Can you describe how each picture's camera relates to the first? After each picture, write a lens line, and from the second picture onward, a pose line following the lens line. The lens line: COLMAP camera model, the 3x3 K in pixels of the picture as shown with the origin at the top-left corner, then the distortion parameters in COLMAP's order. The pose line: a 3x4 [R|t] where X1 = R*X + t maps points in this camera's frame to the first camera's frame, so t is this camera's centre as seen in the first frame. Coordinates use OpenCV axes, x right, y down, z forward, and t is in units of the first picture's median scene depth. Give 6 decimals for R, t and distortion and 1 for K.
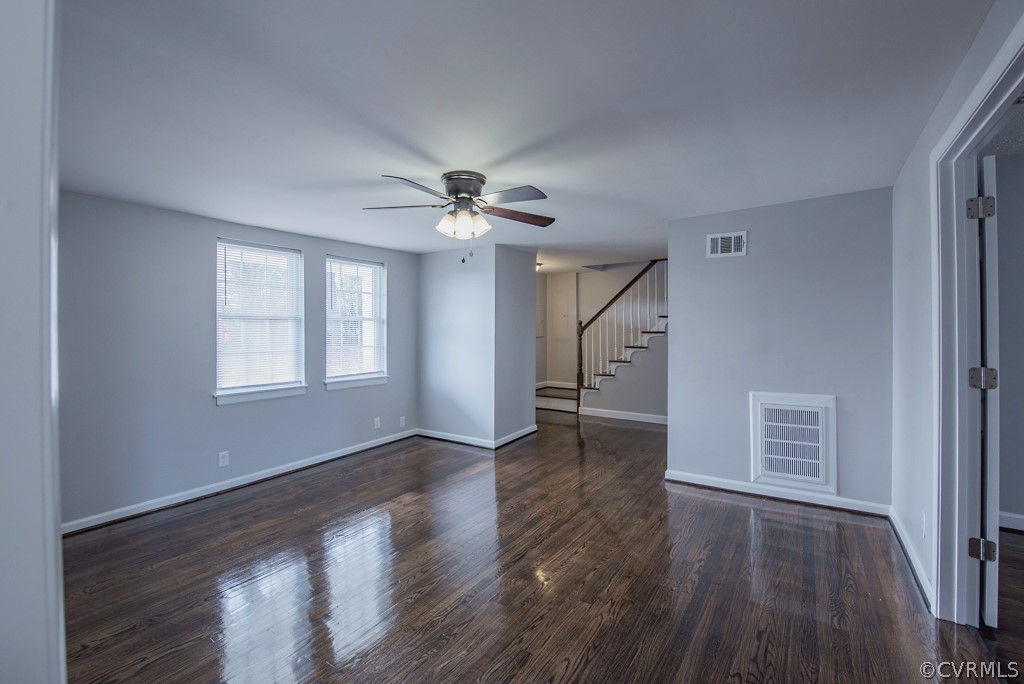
lens RADIAL K [[441.2, 0, 510.2], [0, 441.2, 327.3], [0, 0, 1]] dist [-0.009204, -0.000075]
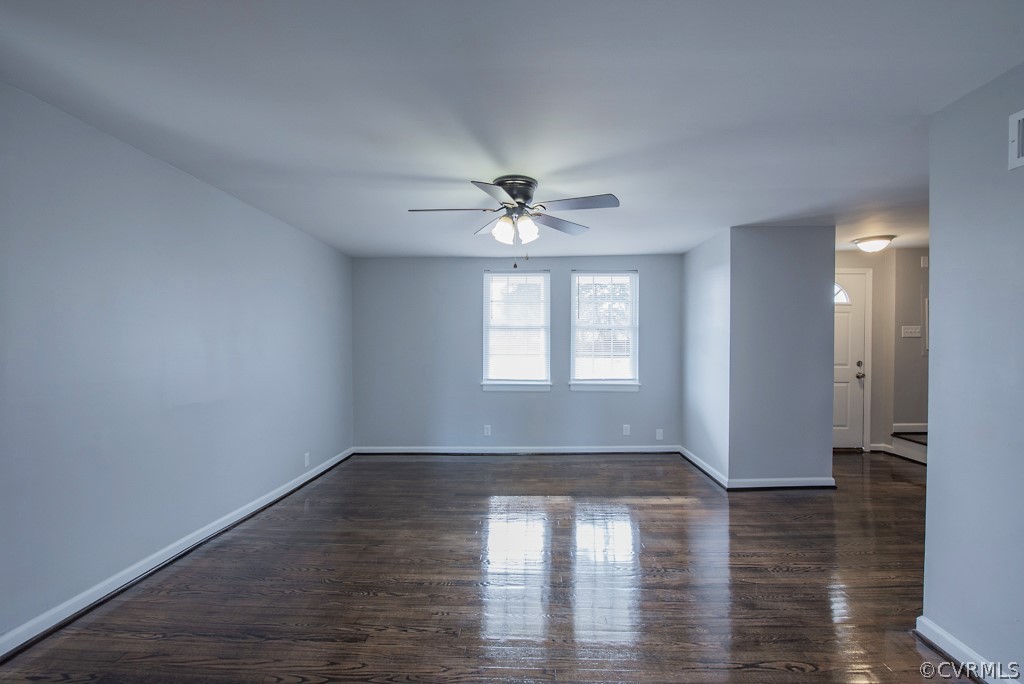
lens RADIAL K [[425.6, 0, 516.3], [0, 425.6, 340.2], [0, 0, 1]] dist [-0.017114, -0.000279]
pose [[0.533140, 0.007311, -0.845995, 0.456986], [0.000263, 0.999961, 0.008808, 0.004563], [0.846027, -0.004919, 0.533118, 0.322581]]
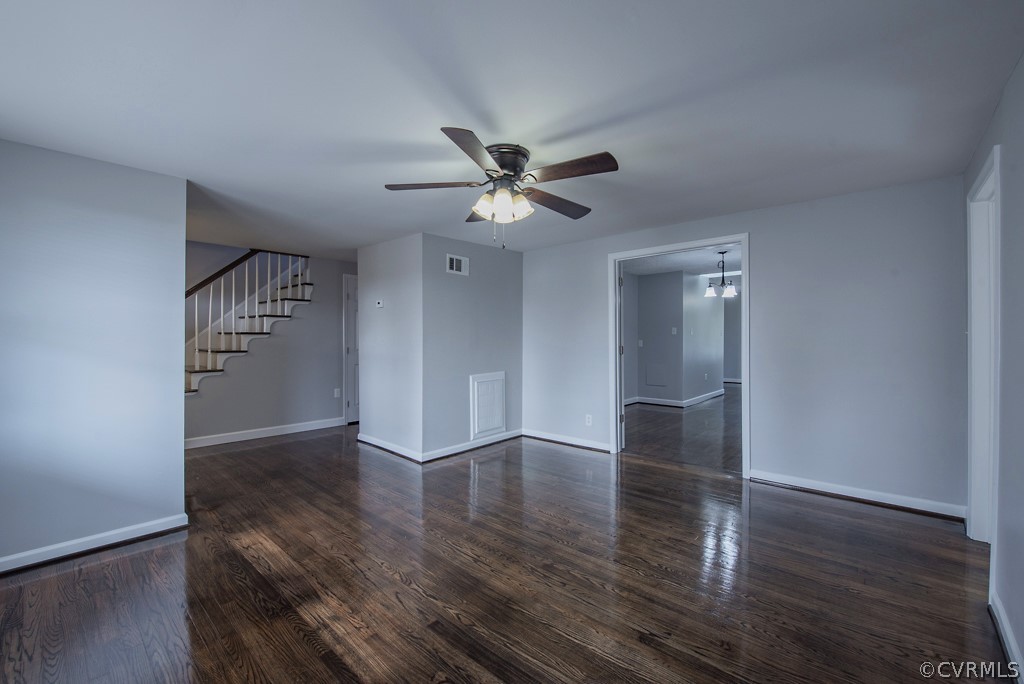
lens RADIAL K [[425.6, 0, 516.3], [0, 425.6, 340.2], [0, 0, 1]] dist [-0.017114, -0.000279]
pose [[0.122722, -0.003084, 0.992436, -0.619089], [-0.009539, 0.999945, 0.004287, 0.023365], [-0.992395, -0.009993, 0.122686, 0.567027]]
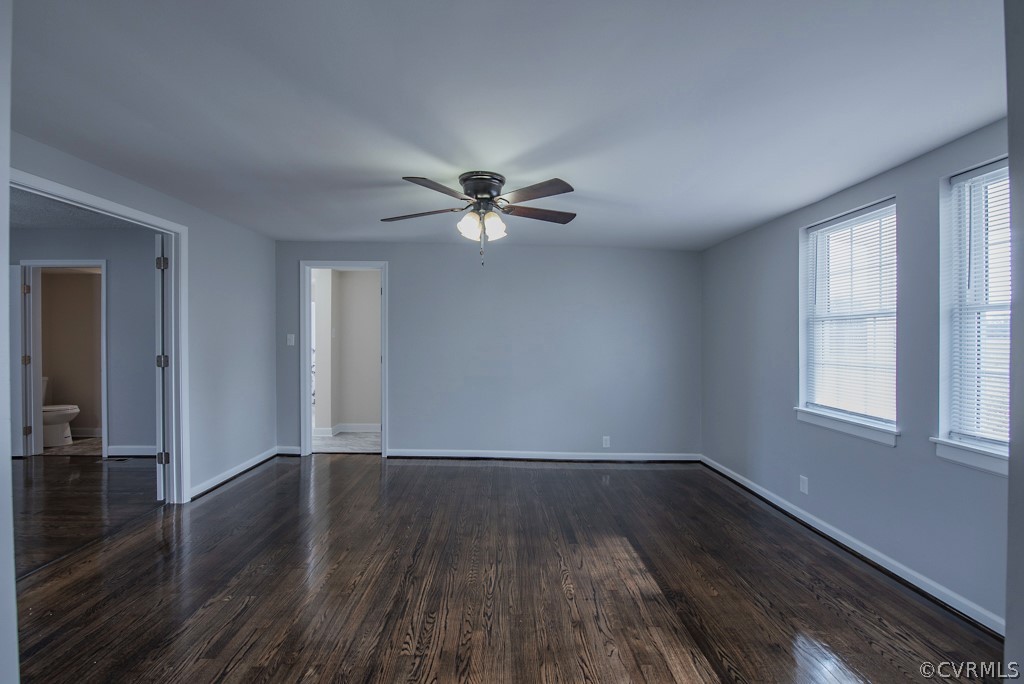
lens RADIAL K [[425.6, 0, 516.3], [0, 425.6, 340.2], [0, 0, 1]] dist [-0.017114, -0.000279]
pose [[-0.805900, 0.004251, -0.592037, 0.252096], [0.003198, 0.999991, 0.002827, 0.011302], [0.592043, 0.000385, -0.805906, 1.168663]]
